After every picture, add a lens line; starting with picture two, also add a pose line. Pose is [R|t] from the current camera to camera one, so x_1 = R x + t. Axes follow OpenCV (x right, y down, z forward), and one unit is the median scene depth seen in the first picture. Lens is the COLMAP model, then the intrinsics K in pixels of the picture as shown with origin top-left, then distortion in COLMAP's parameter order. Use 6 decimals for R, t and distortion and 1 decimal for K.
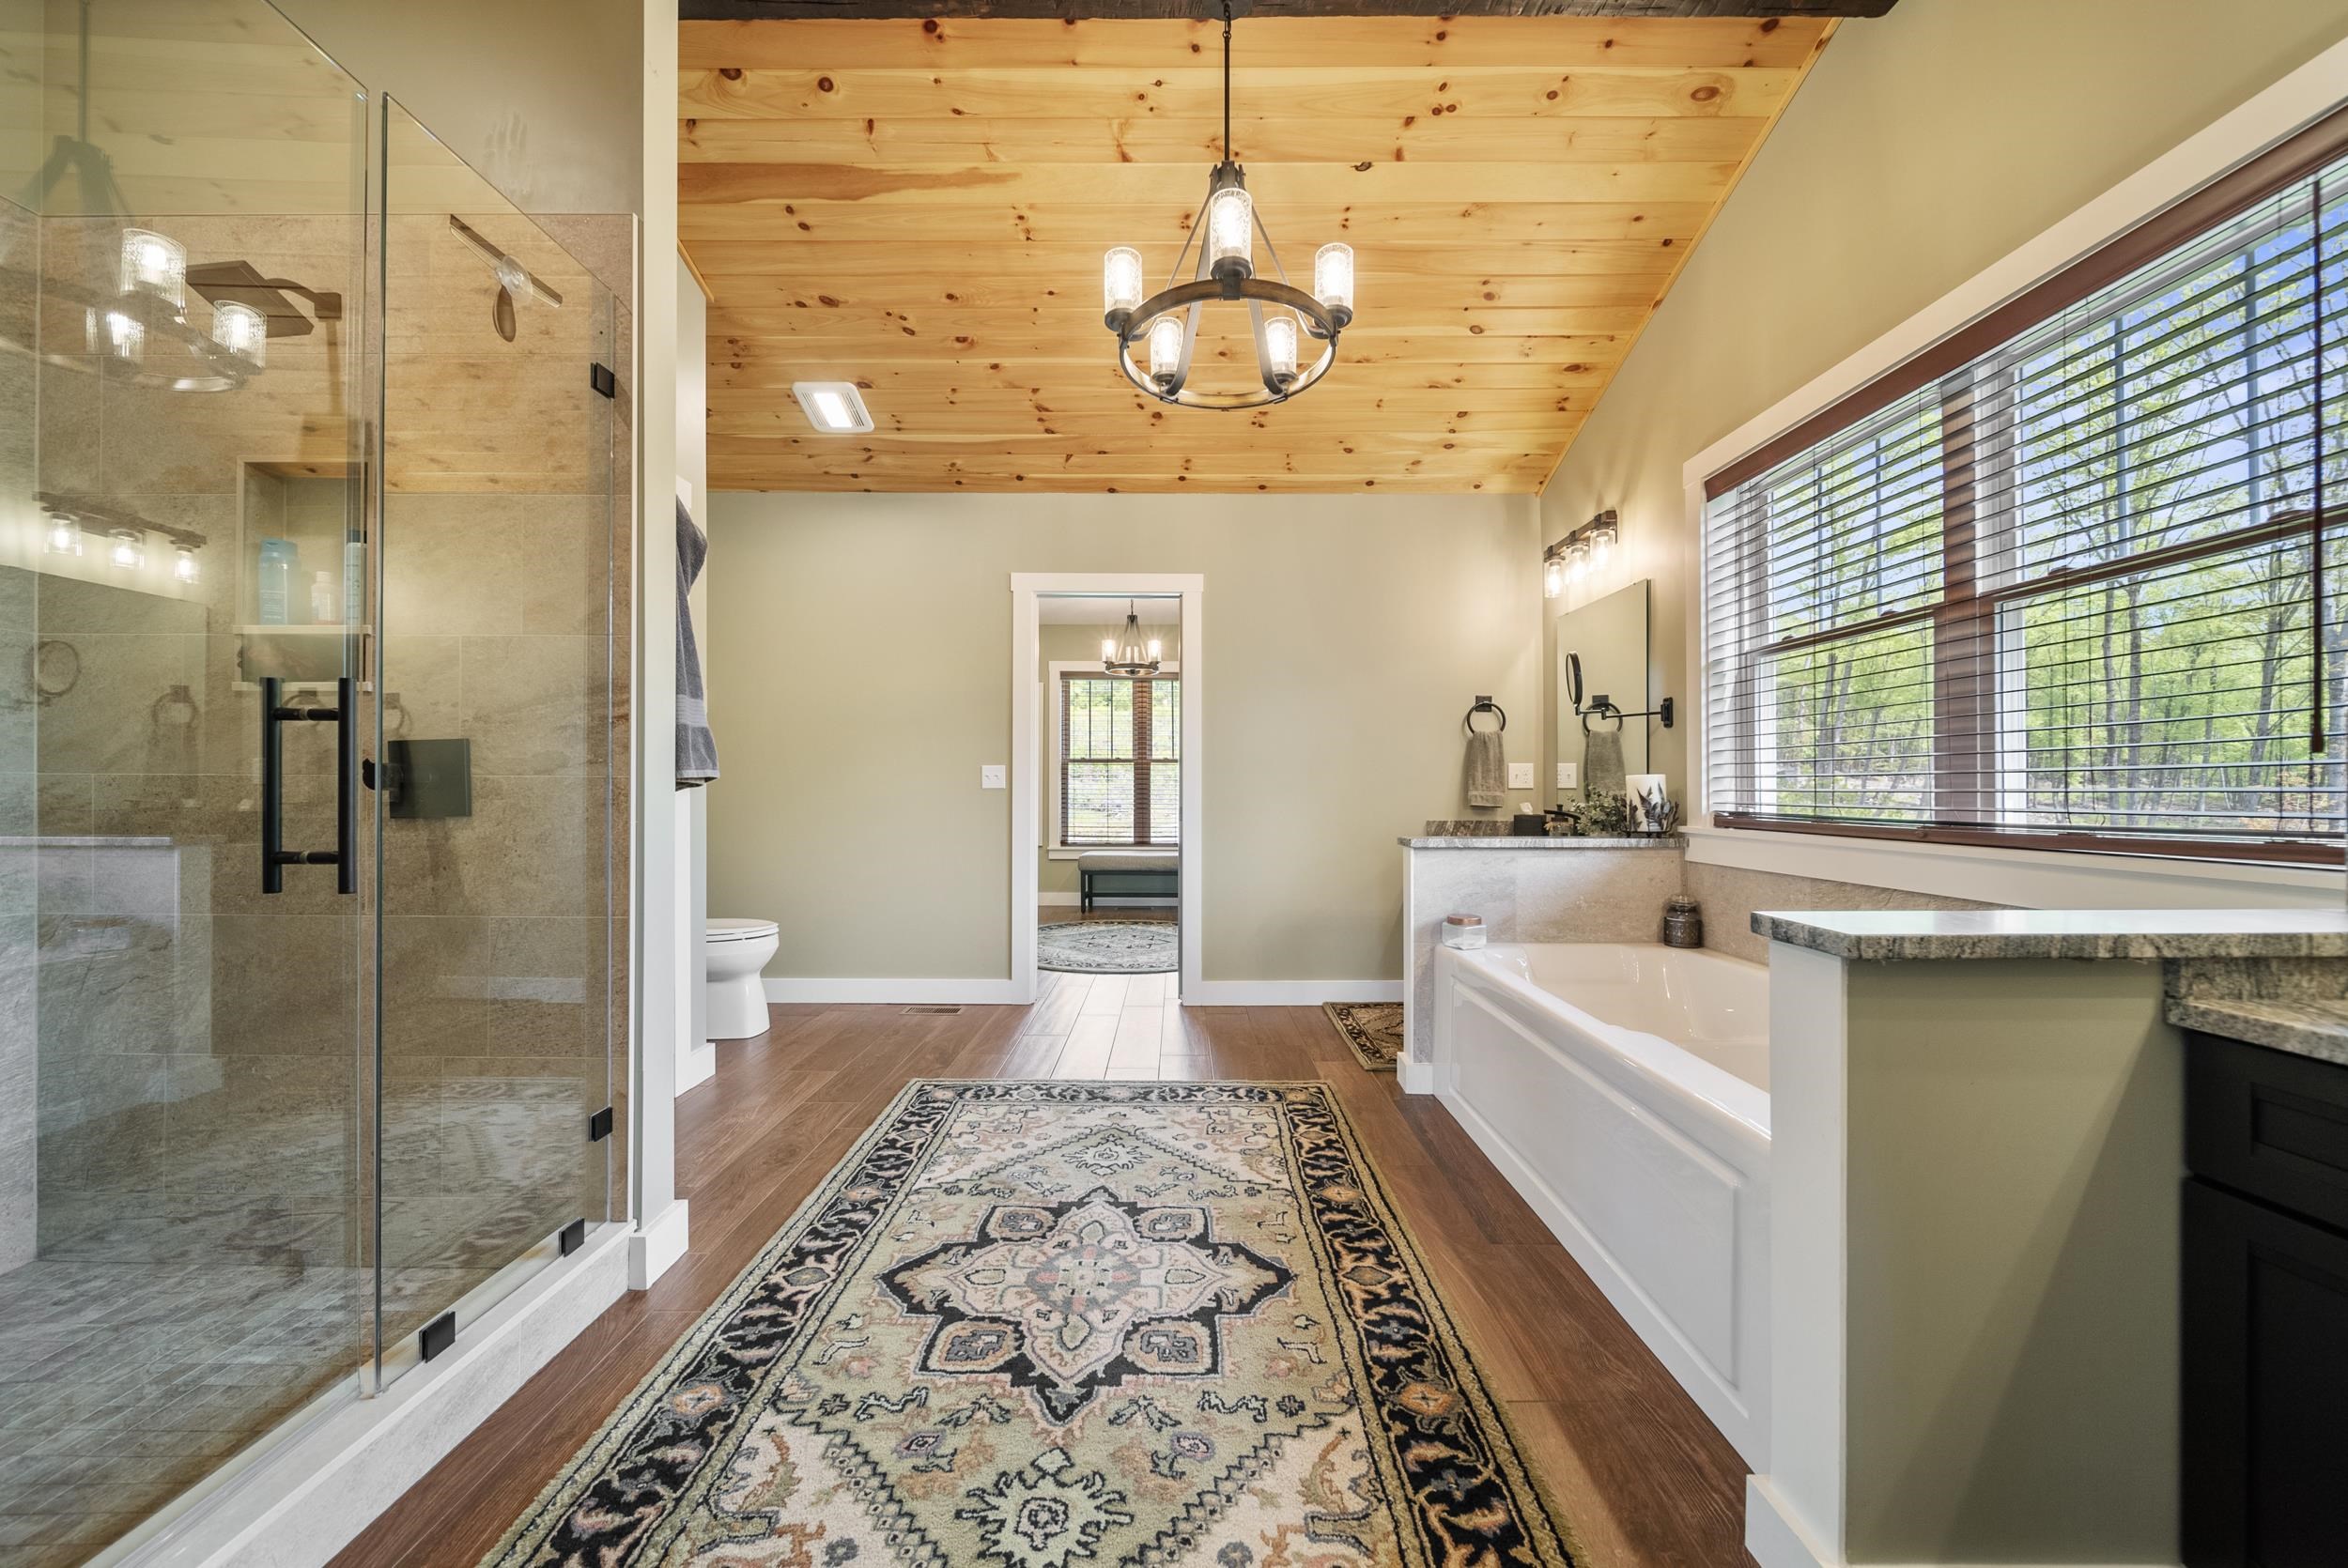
lens RADIAL K [[828.8, 0, 1175.2], [0, 828.8, 785.3], [0, 0, 1]] dist [-0.000166, -0.001351]
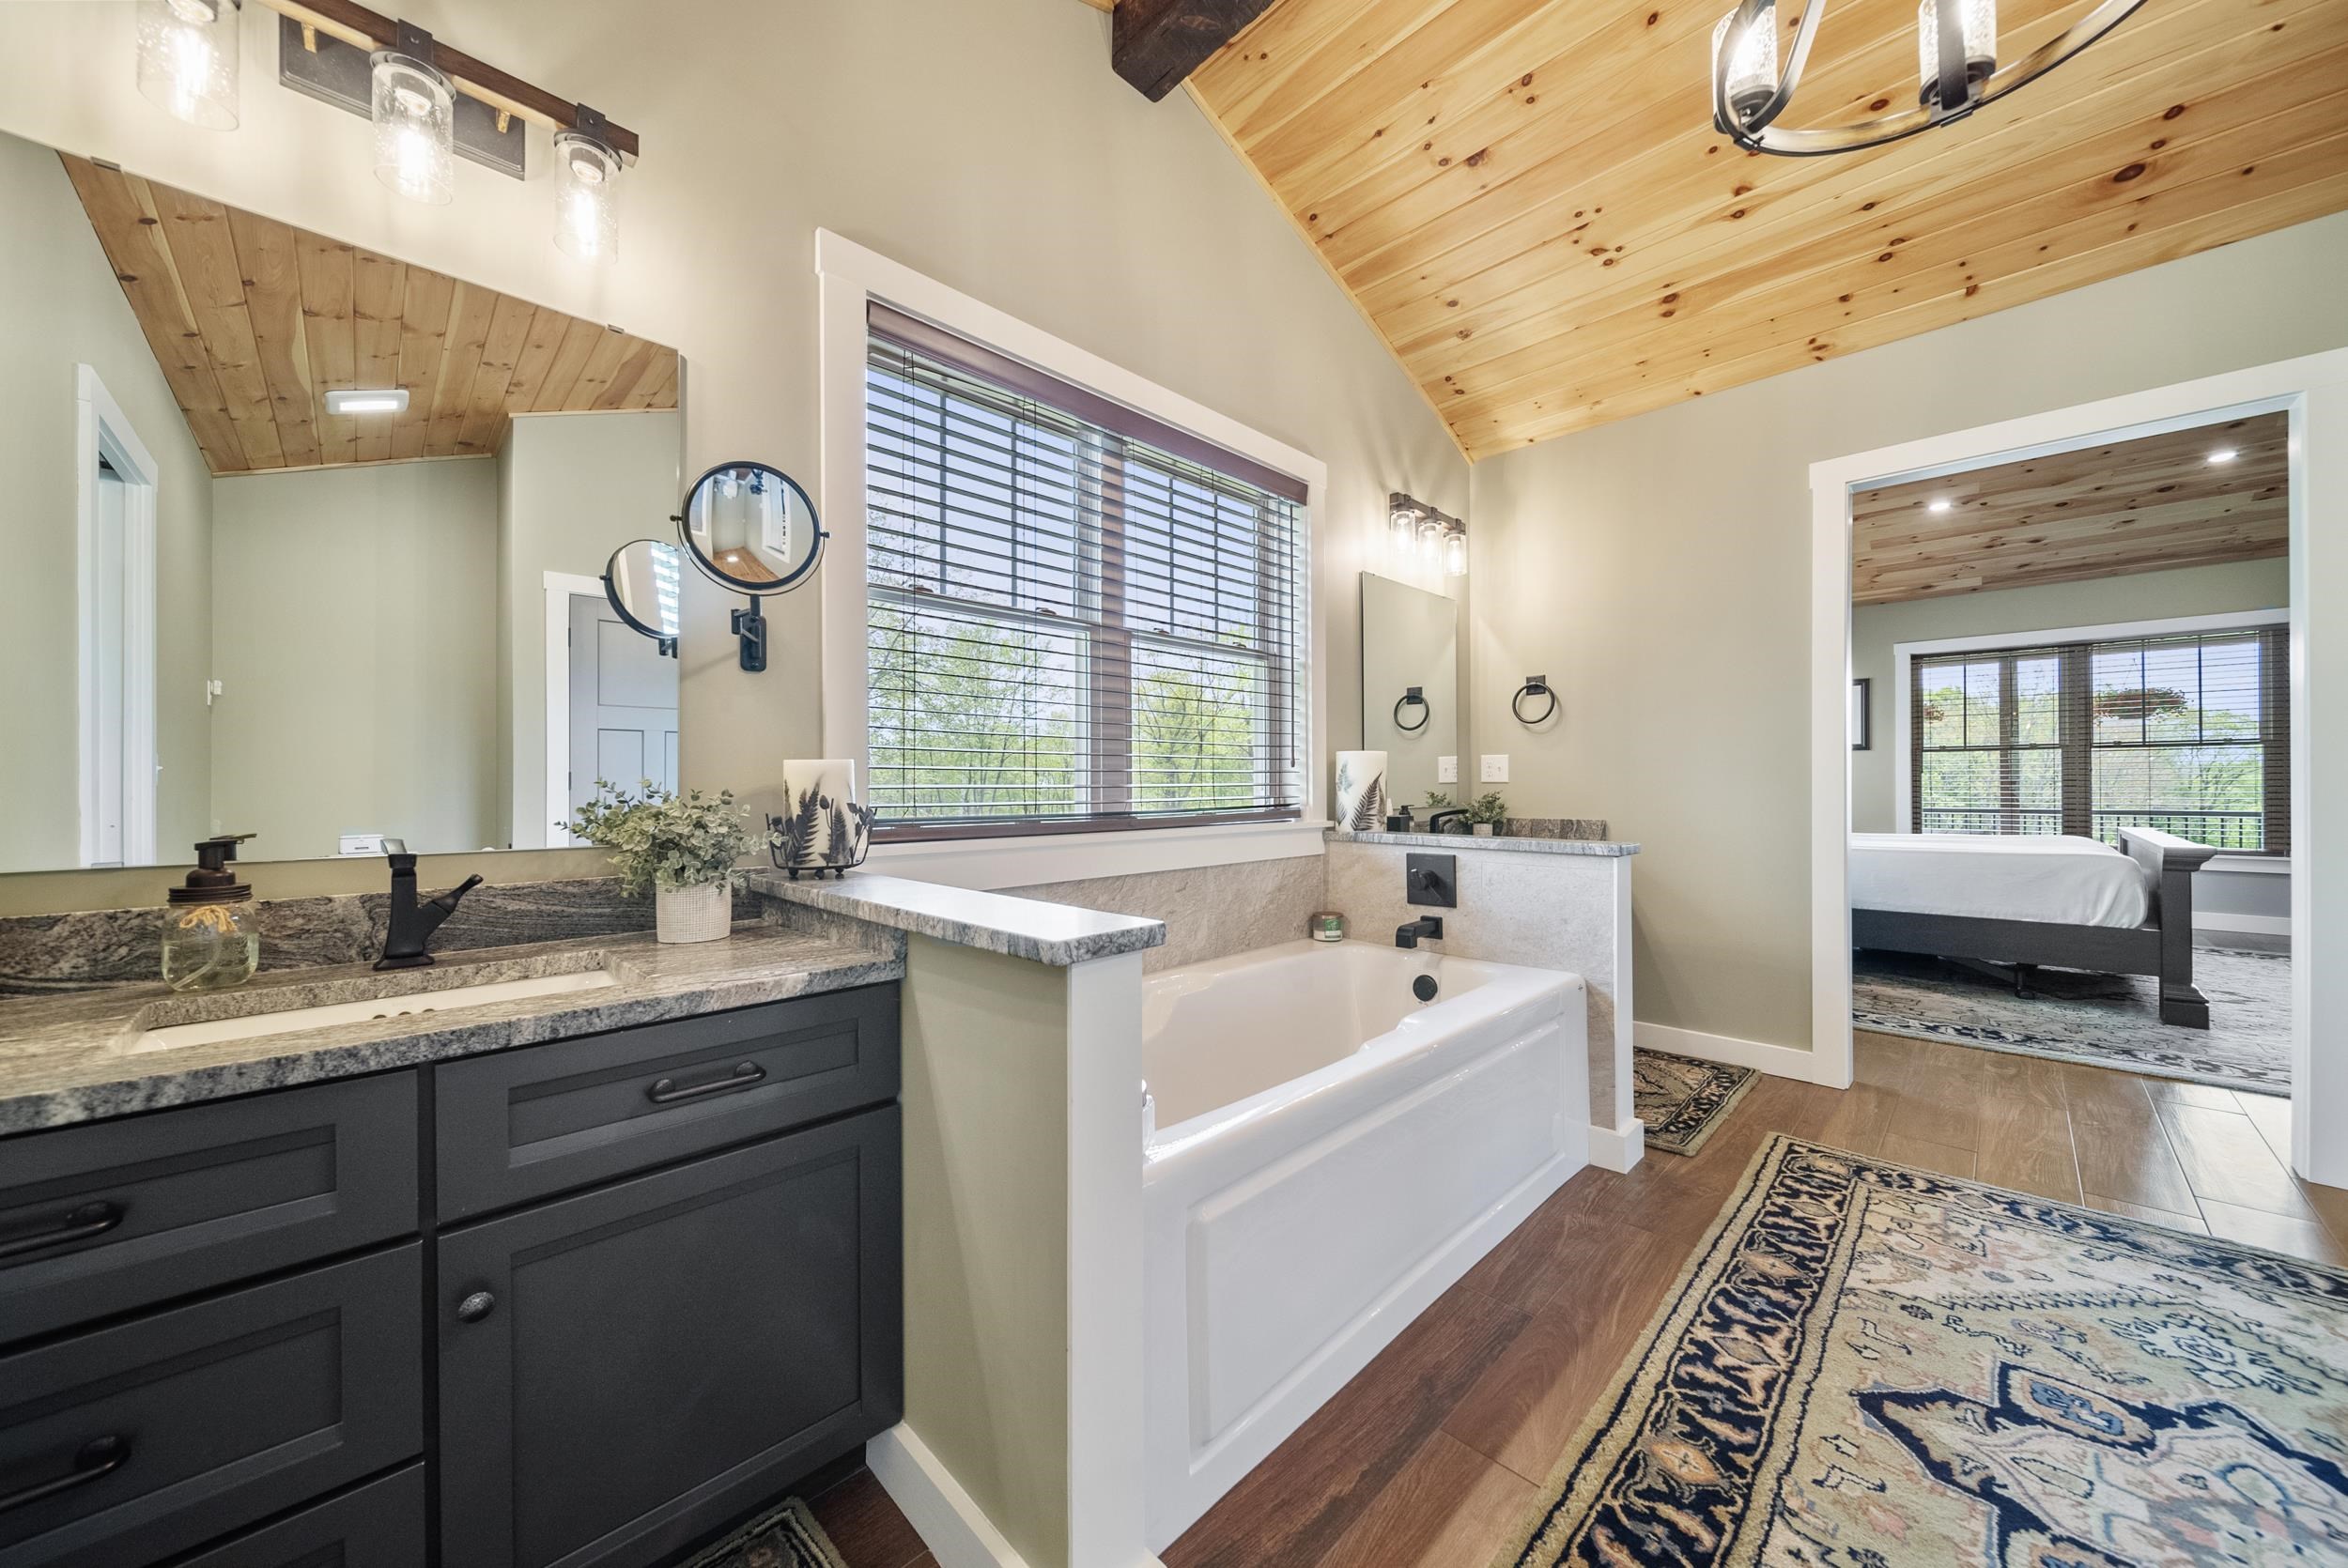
lens RADIAL K [[828.8, 0, 1174.6], [0, 828.8, 780.3], [0, 0, 1]] dist [-0.000166, -0.001351]
pose [[-0.706543, 0.004447, 0.707656, 0.038747], [0.001253, 0.999987, -0.005034, 0.004944], [-0.707669, -0.002670, -0.706539, 1.958571]]
